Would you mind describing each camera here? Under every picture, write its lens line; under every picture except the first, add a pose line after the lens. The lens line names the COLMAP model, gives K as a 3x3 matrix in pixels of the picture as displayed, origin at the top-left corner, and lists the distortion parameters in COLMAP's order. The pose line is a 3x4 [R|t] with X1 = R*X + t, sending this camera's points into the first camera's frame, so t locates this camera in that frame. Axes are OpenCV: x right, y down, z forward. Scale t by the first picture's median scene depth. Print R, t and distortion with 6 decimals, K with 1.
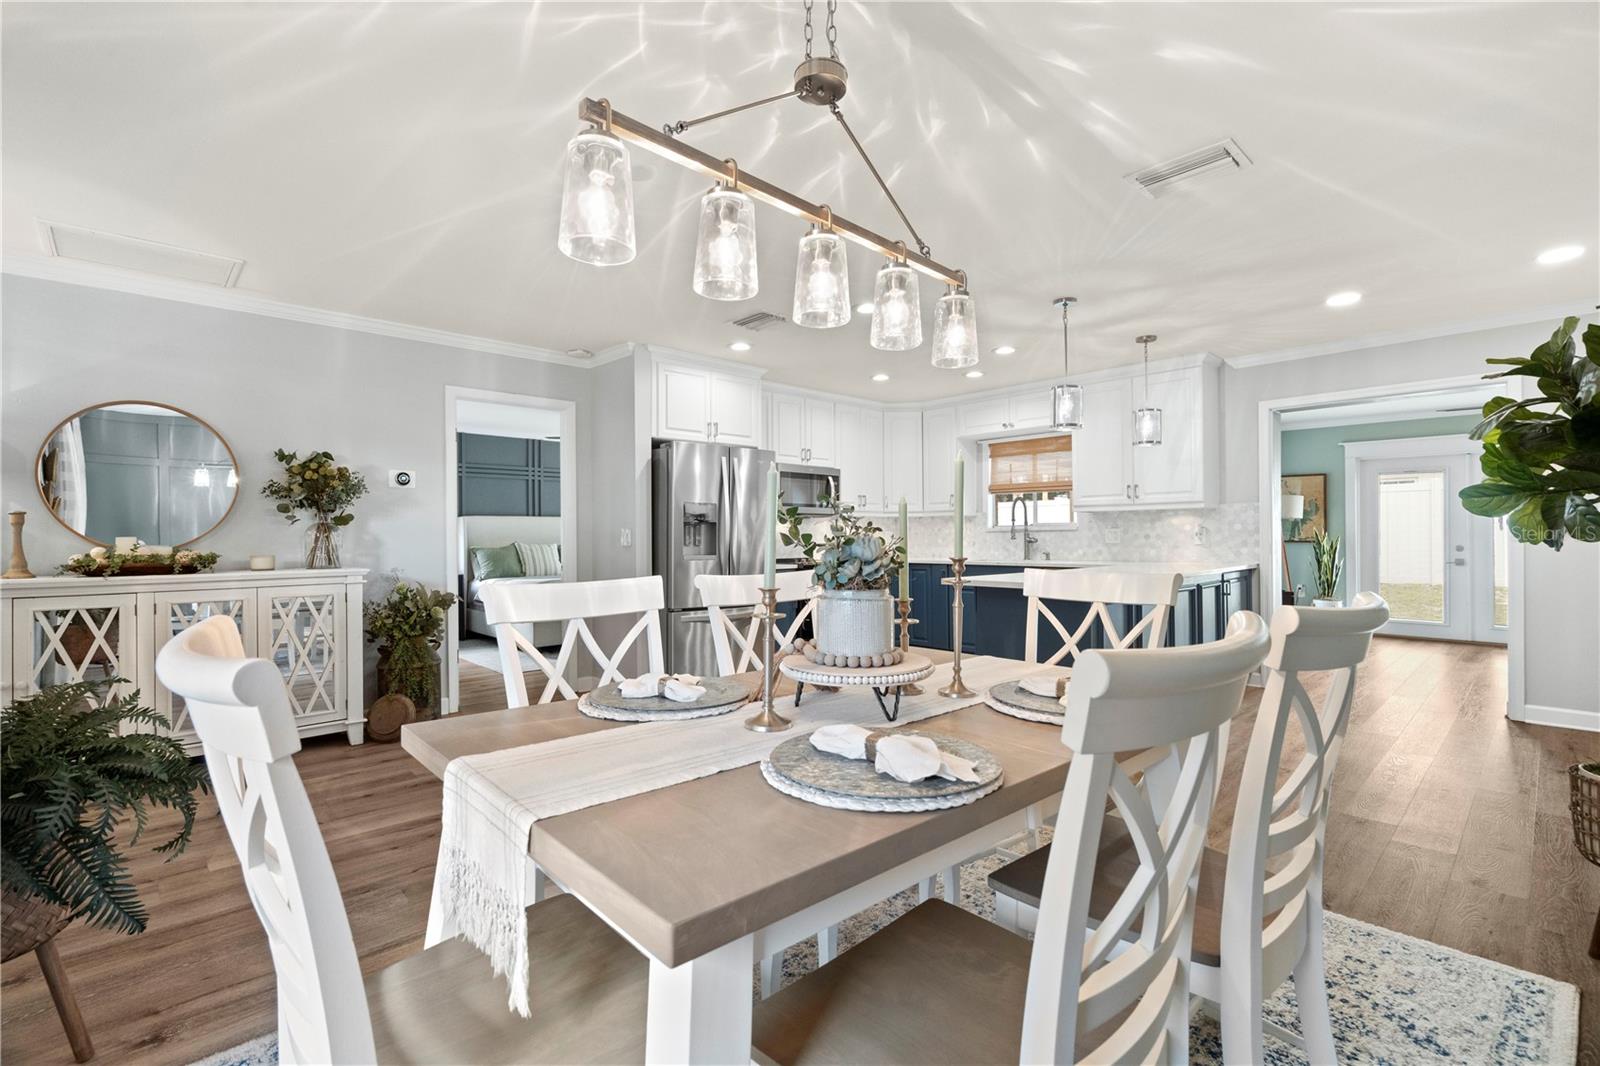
lens RADIAL K [[710.2, 0, 808.8], [0, 710.2, 533.4], [0, 0, 1]] dist [-0.009632, 0.003494]
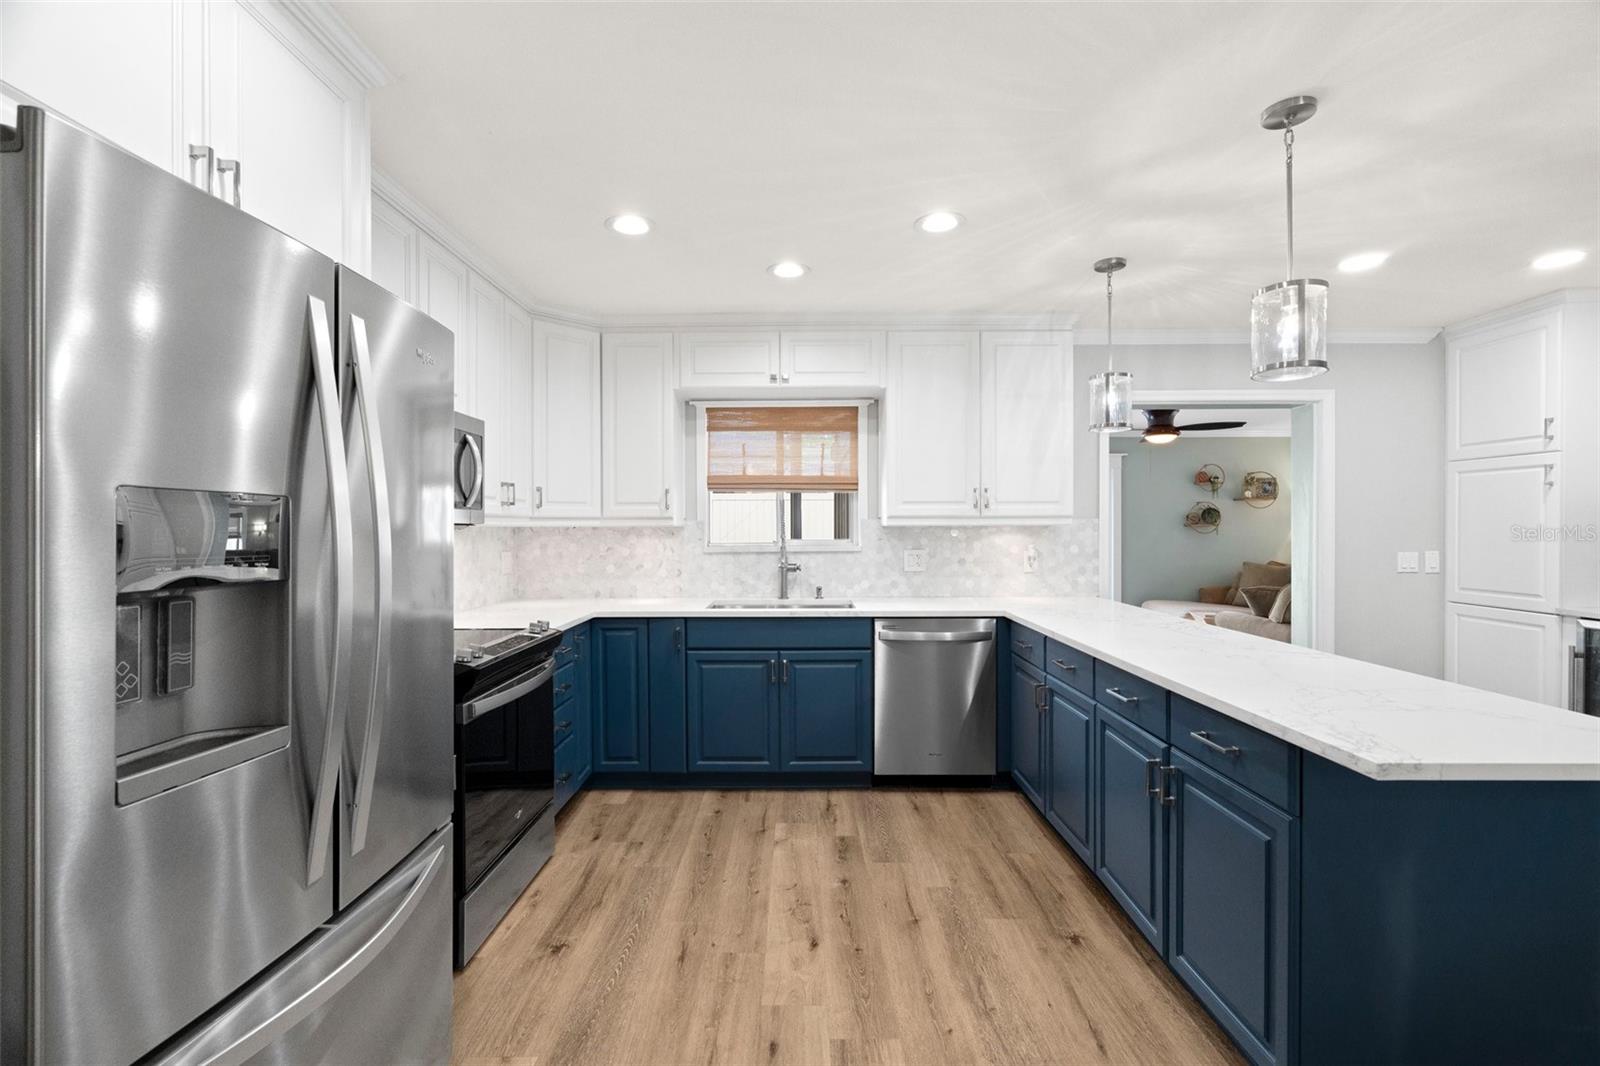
lens RADIAL K [[710.2, 0, 806.7], [0, 710.2, 530.0], [0, 0, 1]] dist [-0.009632, 0.003494]
pose [[0.694381, 0.002120, 0.719605, -0.145395], [-0.005156, 0.999985, 0.002030, -0.028062], [-0.719589, -0.005120, 0.694381, 0.618530]]
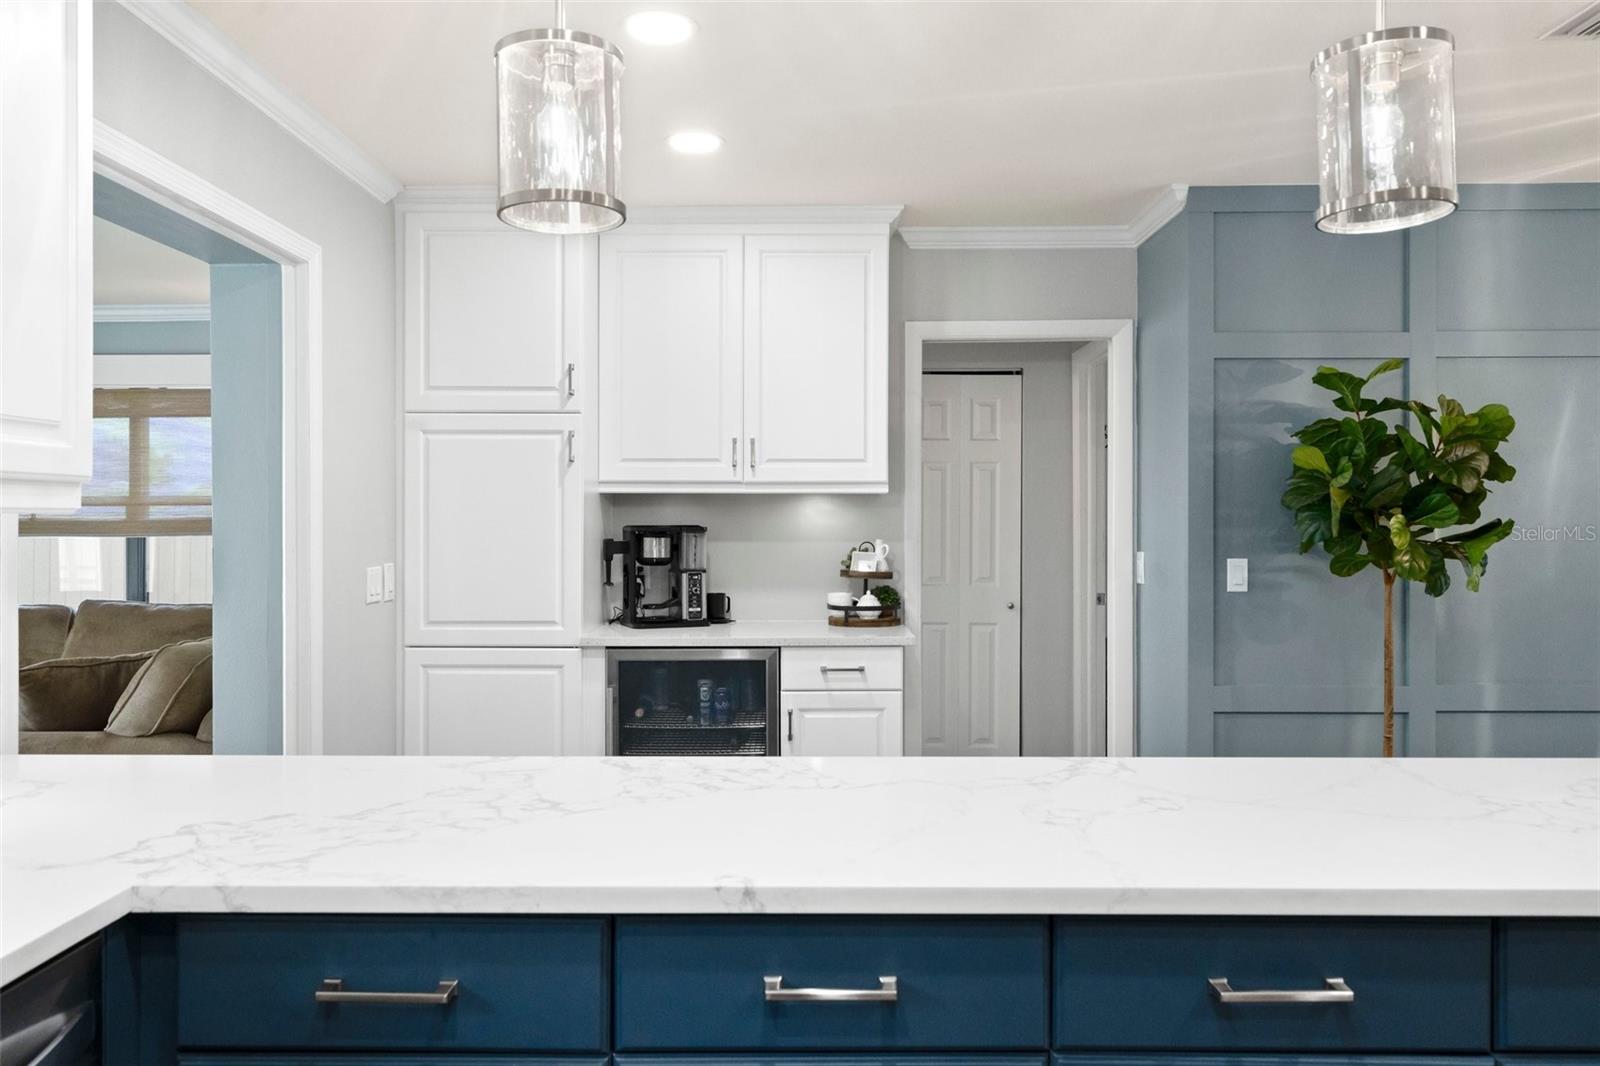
lens RADIAL K [[1202.9, 0, 797.7], [0, 1202.9, 533.7], [0, 0, 1]] dist [0.042563, 0.000985]
pose [[-0.719015, -0.003102, 0.694988, 0.141572], [0.001797, 0.999978, 0.006323, -0.029849], [-0.694992, 0.005795, -0.718994, 1.008181]]
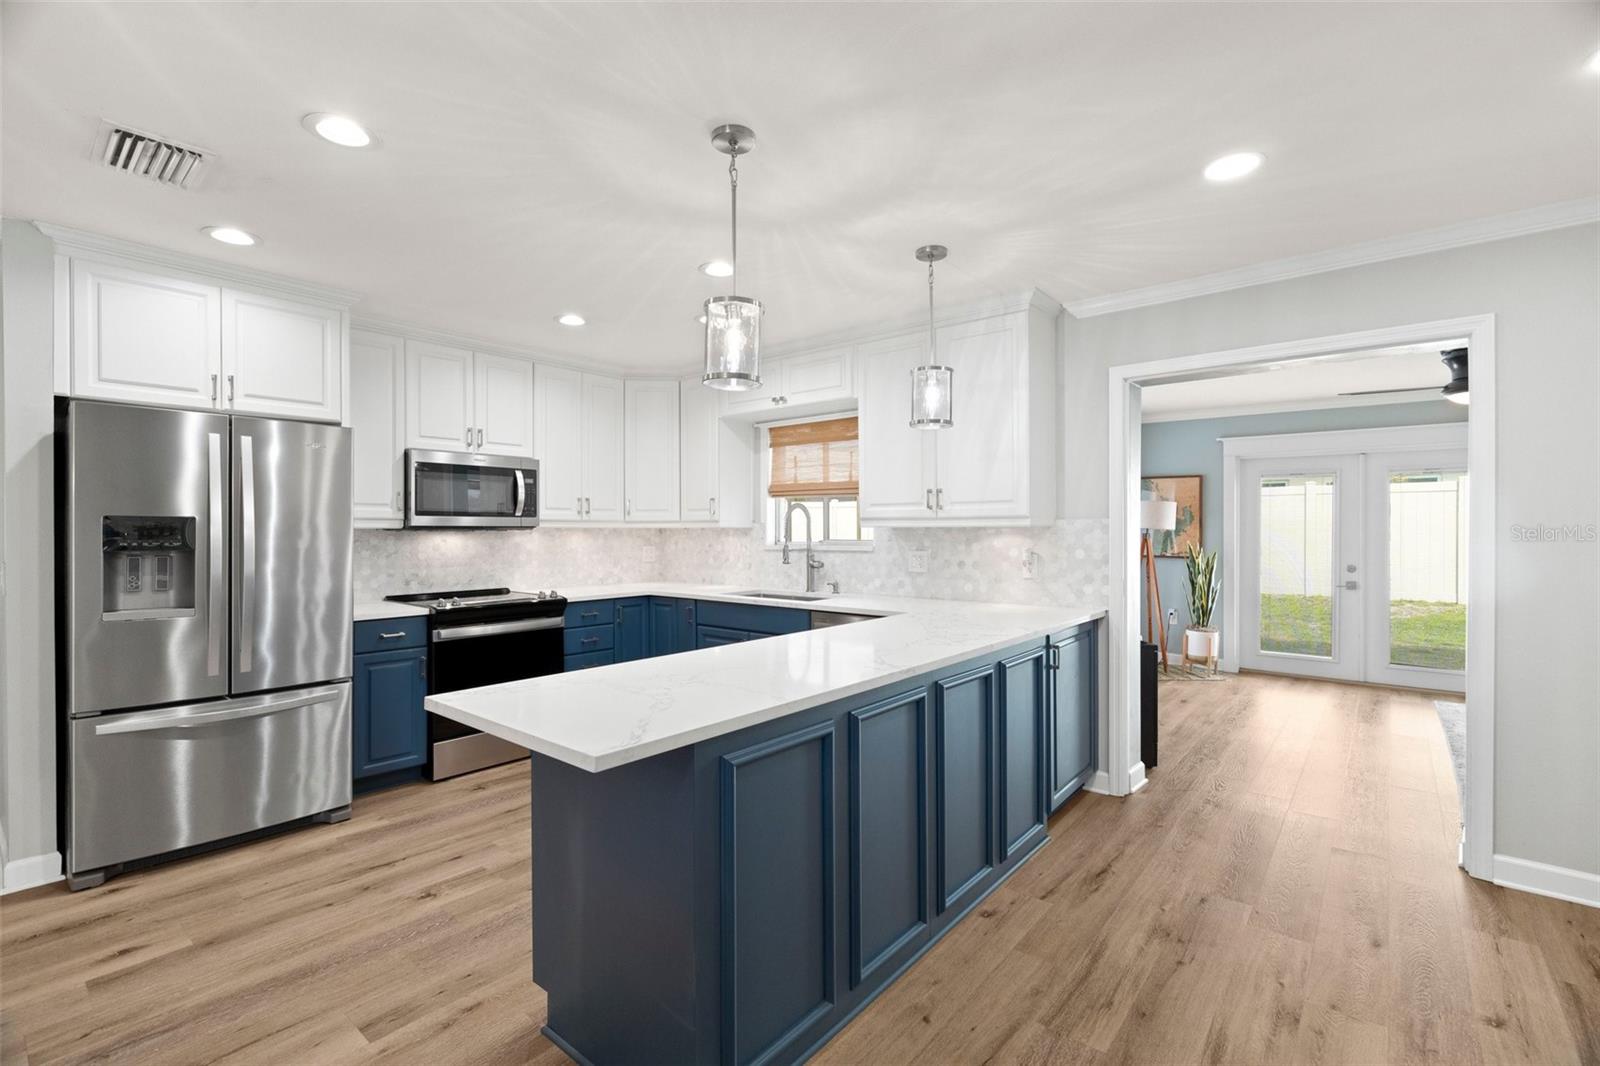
lens RADIAL K [[710.2, 0, 806.5], [0, 710.2, 534.3], [0, 0, 1]] dist [-0.009632, 0.003494]
pose [[0.992555, 0.003721, 0.121740, 0.243746], [-0.005086, 0.999928, 0.010904, -0.031426], [-0.121691, -0.011442, 0.992502, 0.332292]]
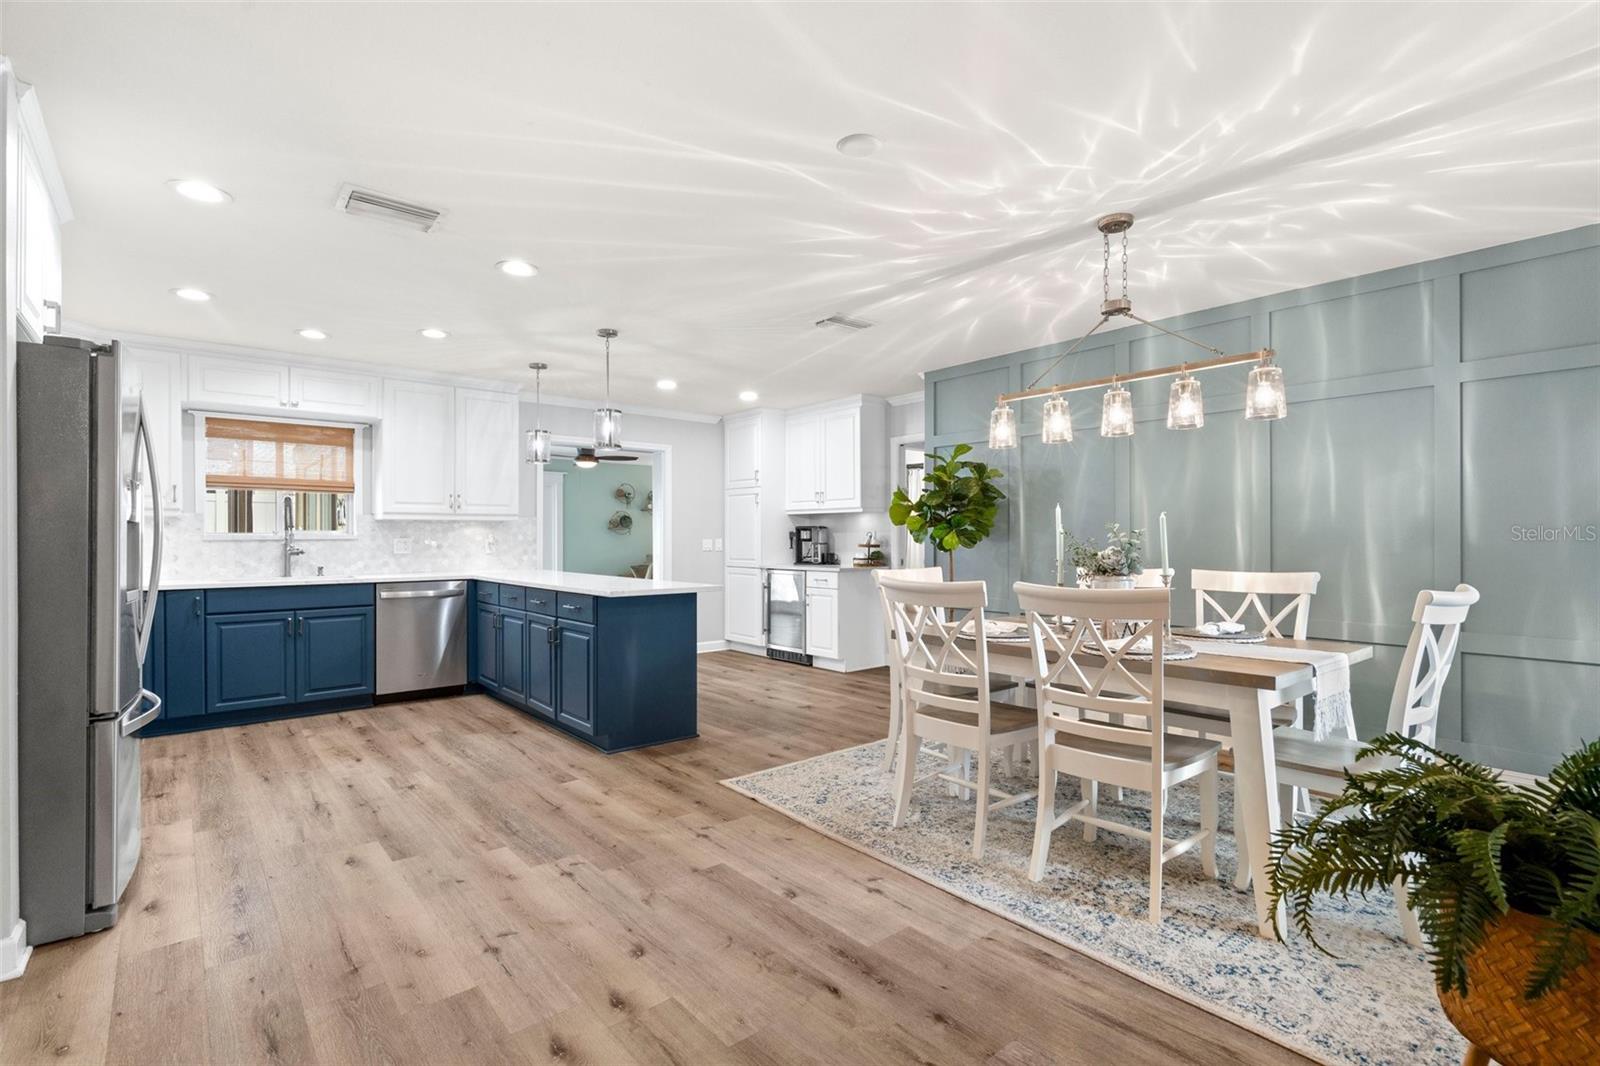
lens RADIAL K [[710.2, 0, 784.6], [0, 710.2, 537.0], [0, 0, 1]] dist [-0.009632, 0.003494]
pose [[0.069529, 0.006347, 0.997560, -0.487865], [-0.001900, 0.999979, -0.006230, -0.003513], [-0.997578, -0.001462, 0.069539, 0.446305]]
